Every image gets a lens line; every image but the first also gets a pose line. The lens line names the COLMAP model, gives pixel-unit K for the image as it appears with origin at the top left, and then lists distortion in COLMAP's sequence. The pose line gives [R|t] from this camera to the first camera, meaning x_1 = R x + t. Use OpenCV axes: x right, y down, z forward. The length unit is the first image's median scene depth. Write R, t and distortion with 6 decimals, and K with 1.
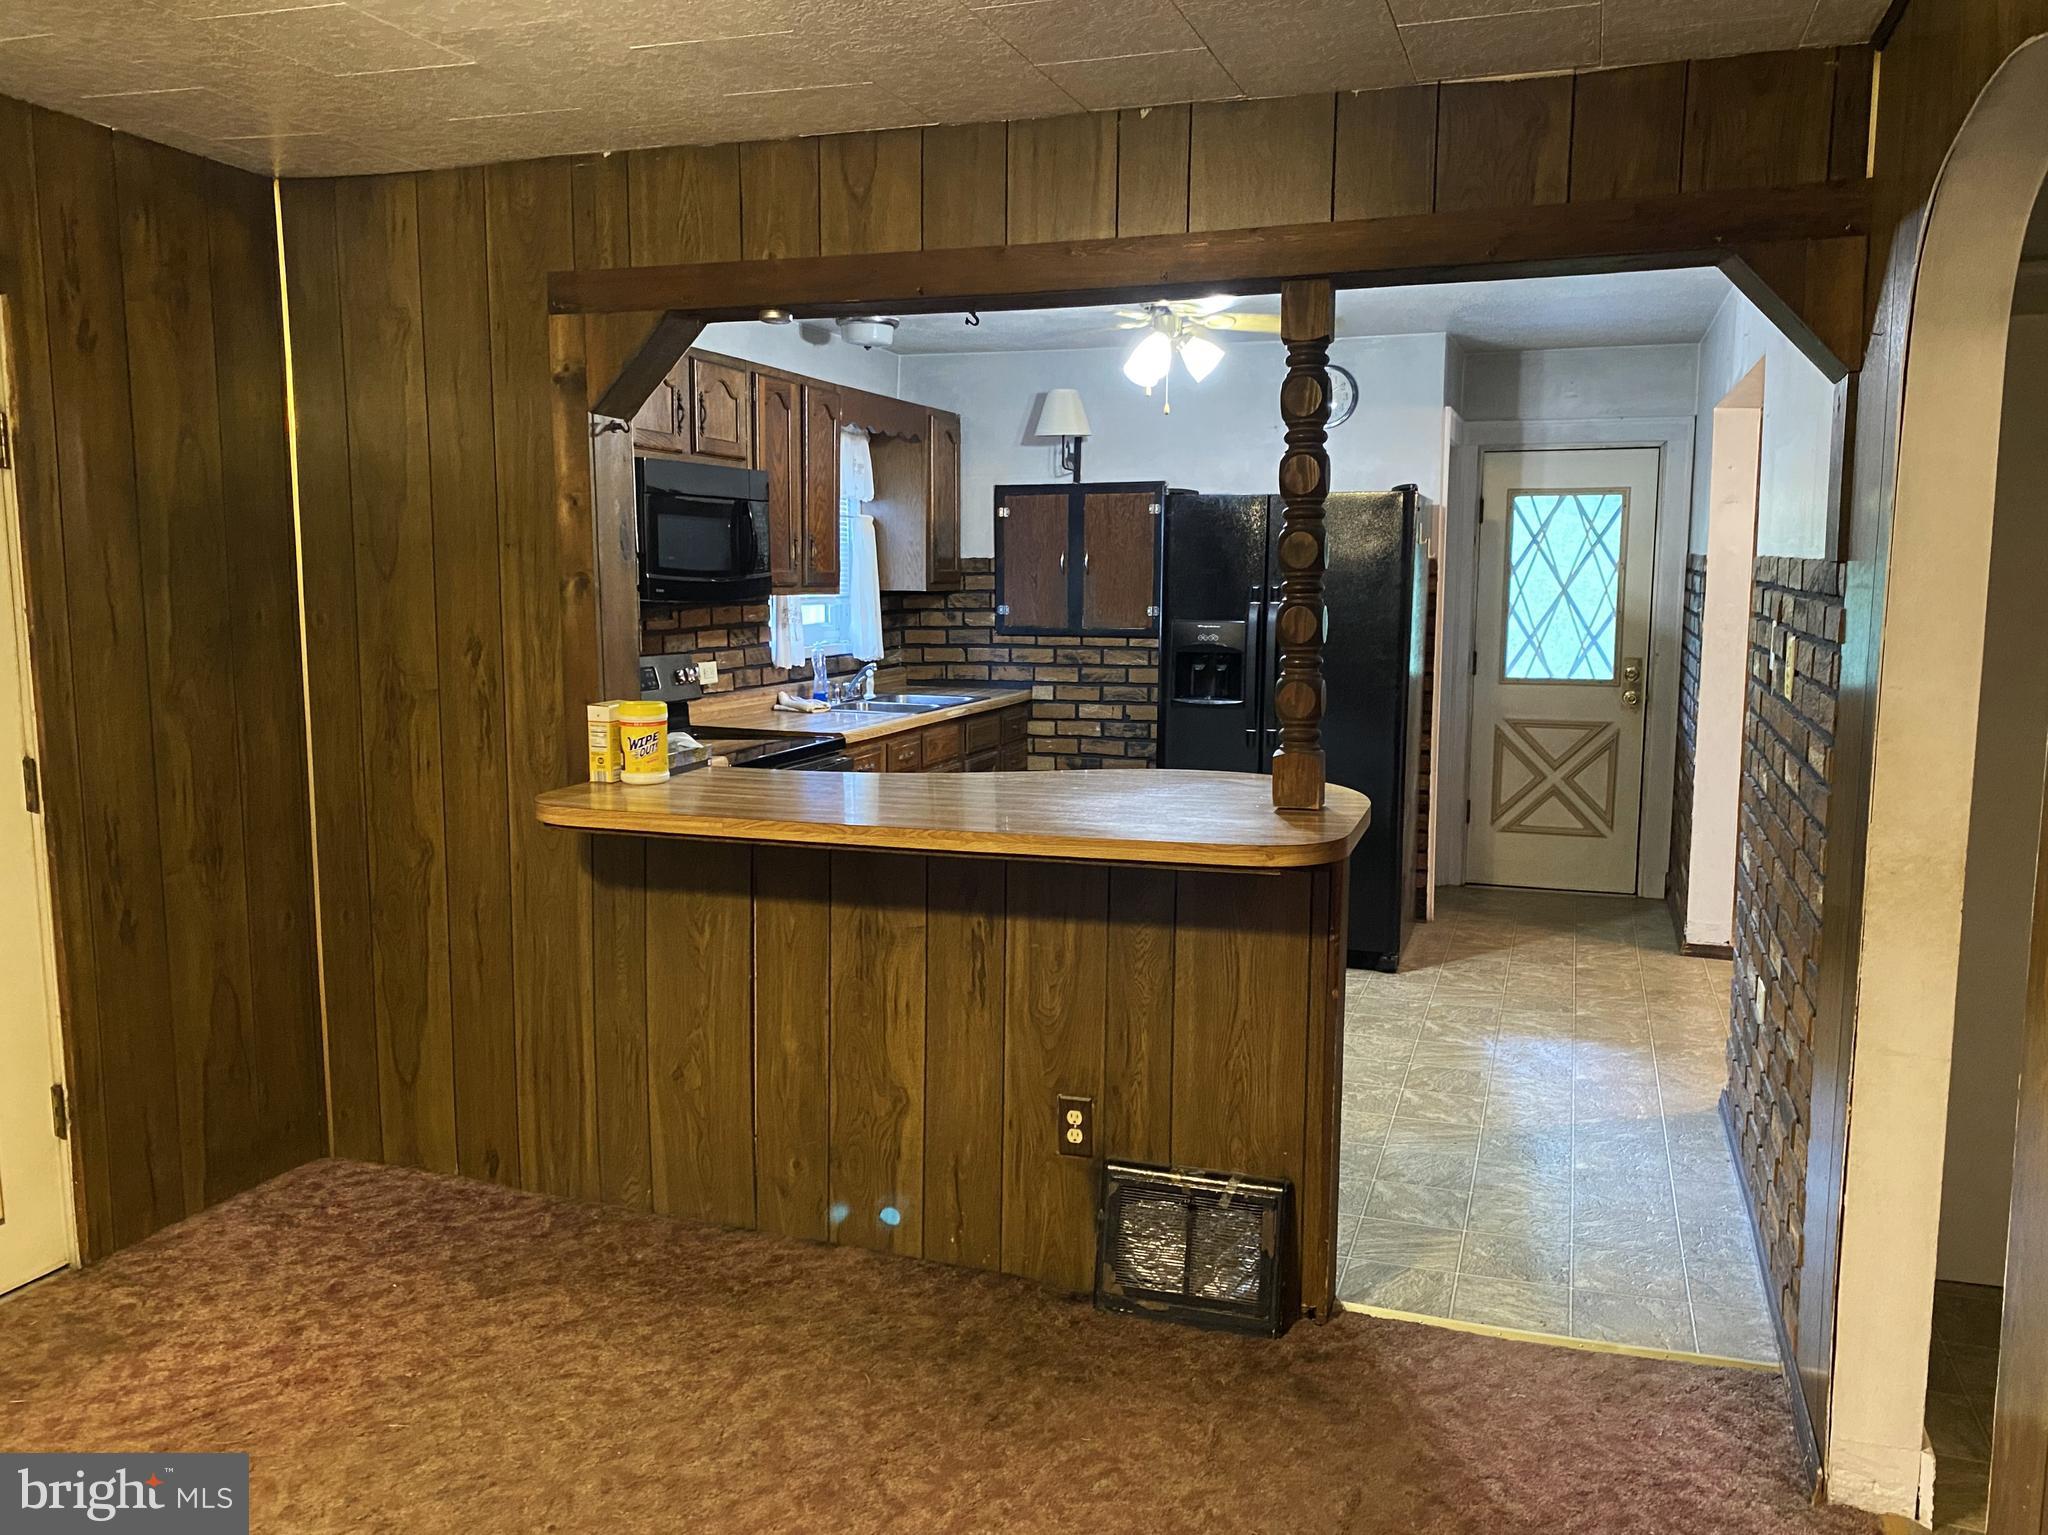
lens RADIAL K [[1520.7, 0, 1024.0], [0, 1520.7, 767.5], [0, 0, 1]] dist [0.077926, -0.104346]
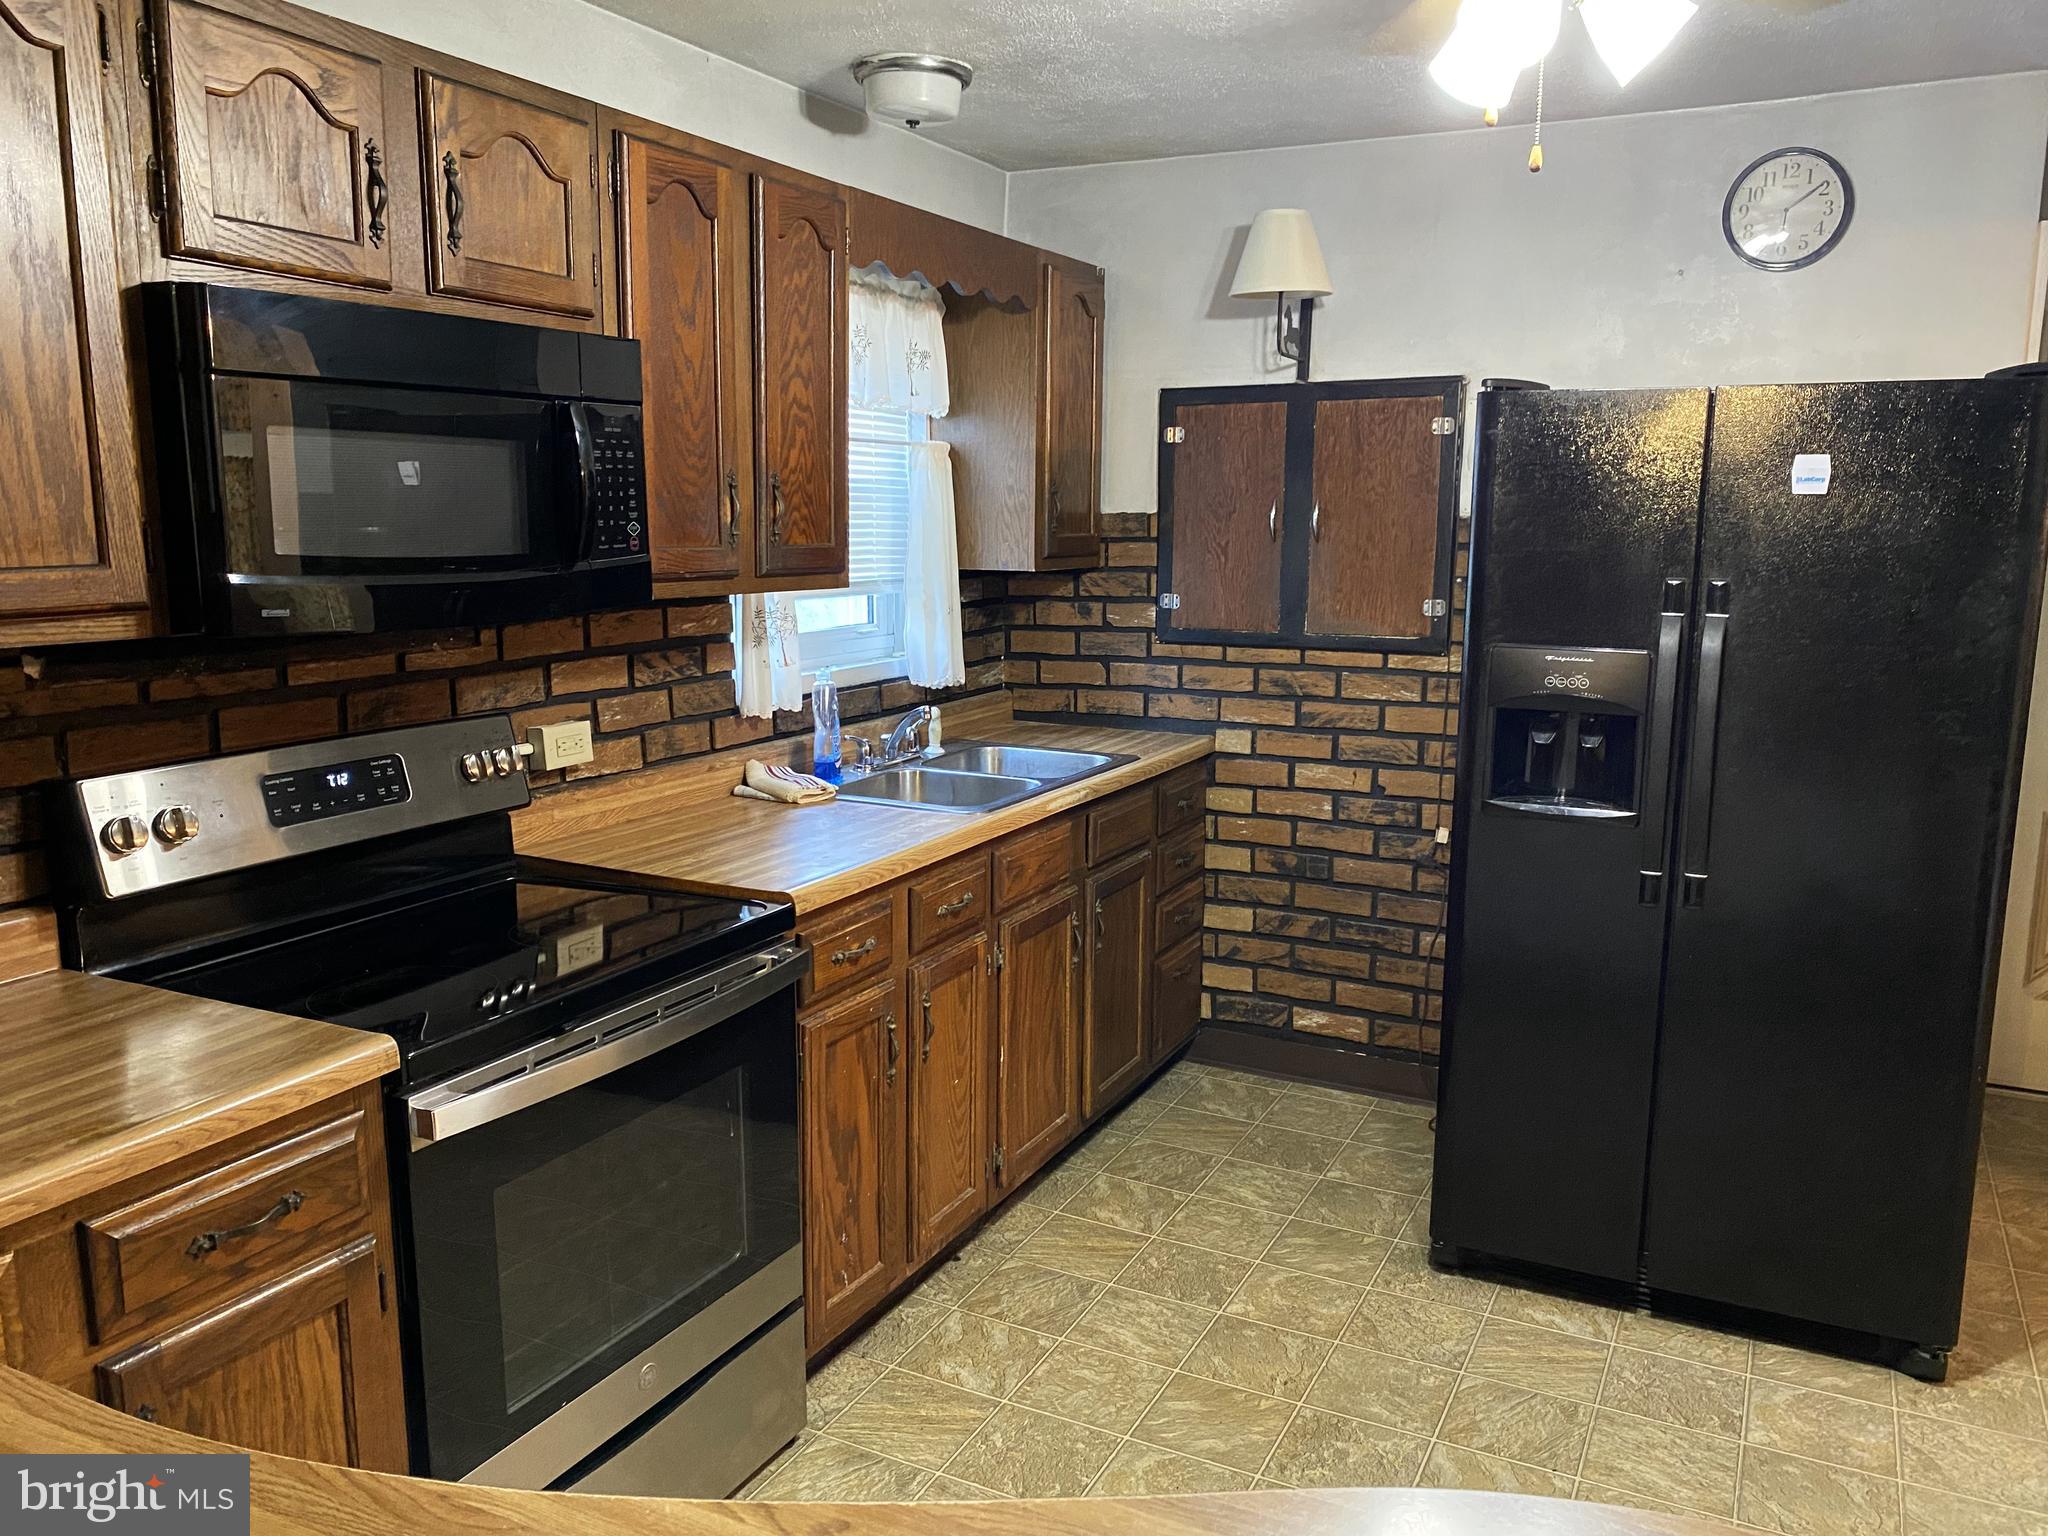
lens RADIAL K [[1520.7, 0, 1024.0], [0, 1520.7, 768.0], [0, 0, 1]] dist [0.077926, -0.104346]
pose [[0.990116, 0.023466, -0.138274, 0.014112], [-0.017989, 0.999008, 0.040728, -0.062926], [0.139093, -0.037838, 0.989556, 0.409661]]
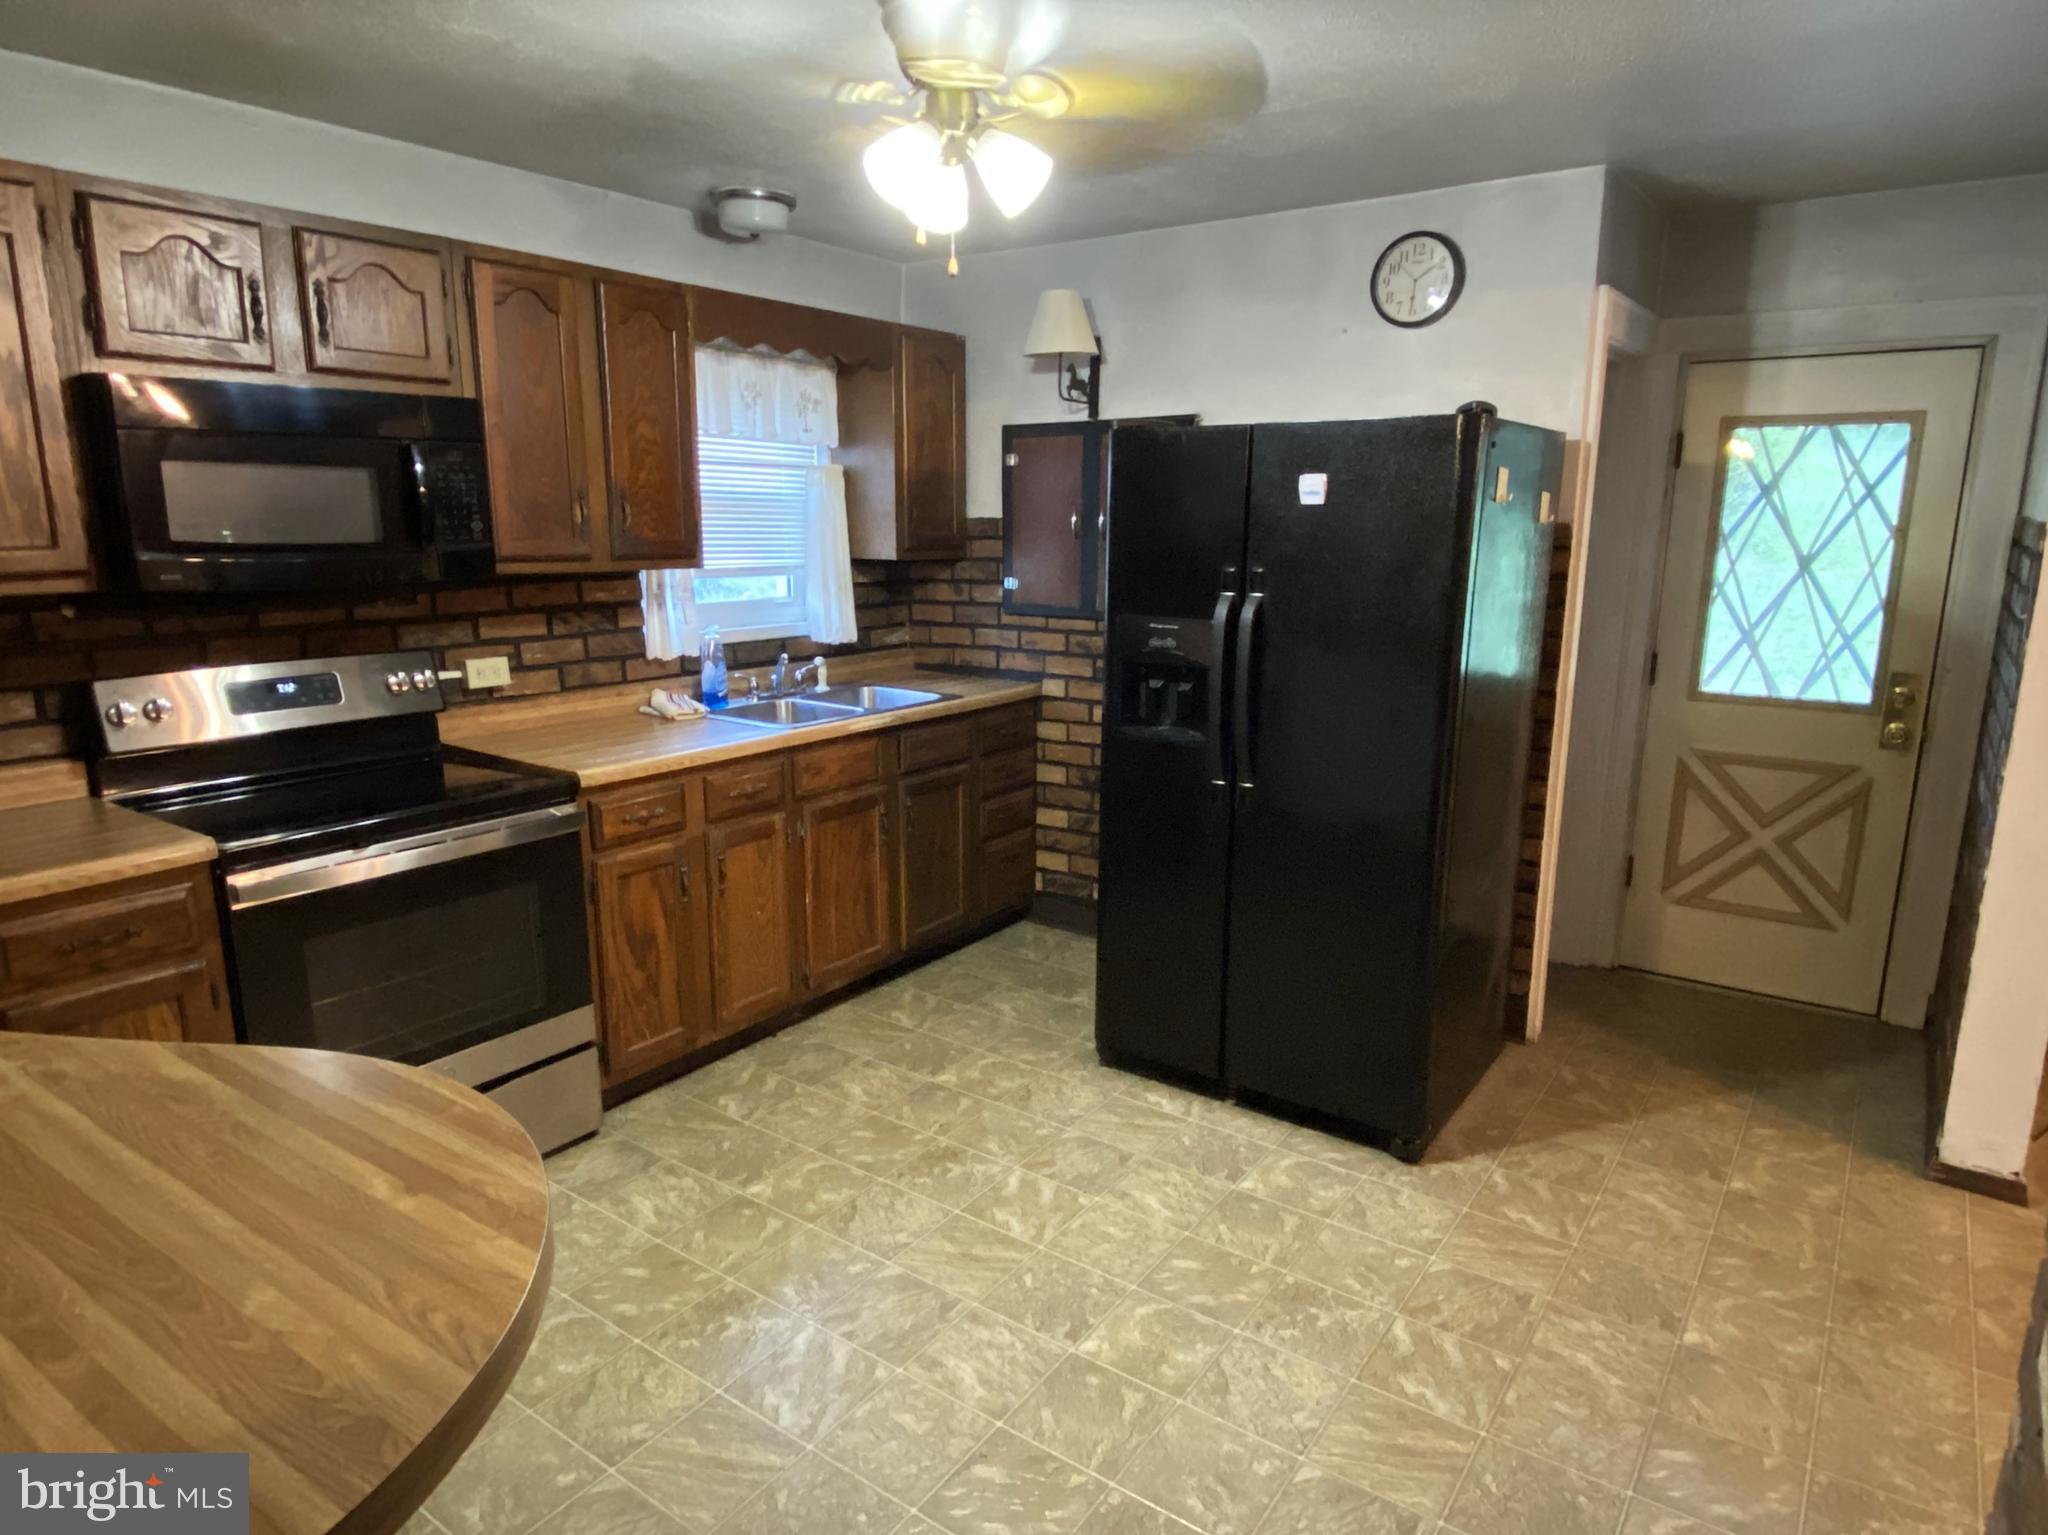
lens RADIAL K [[1178.2, 0, 1025.6], [0, 1178.2, 782.6], [0, 0, 1]] dist [0.029439, -0.040271]
pose [[0.957293, 0.064041, -0.281937, 0.181658], [-0.038112, 0.994602, 0.096515, -0.060300], [0.286595, -0.081648, 0.954566, 0.404577]]
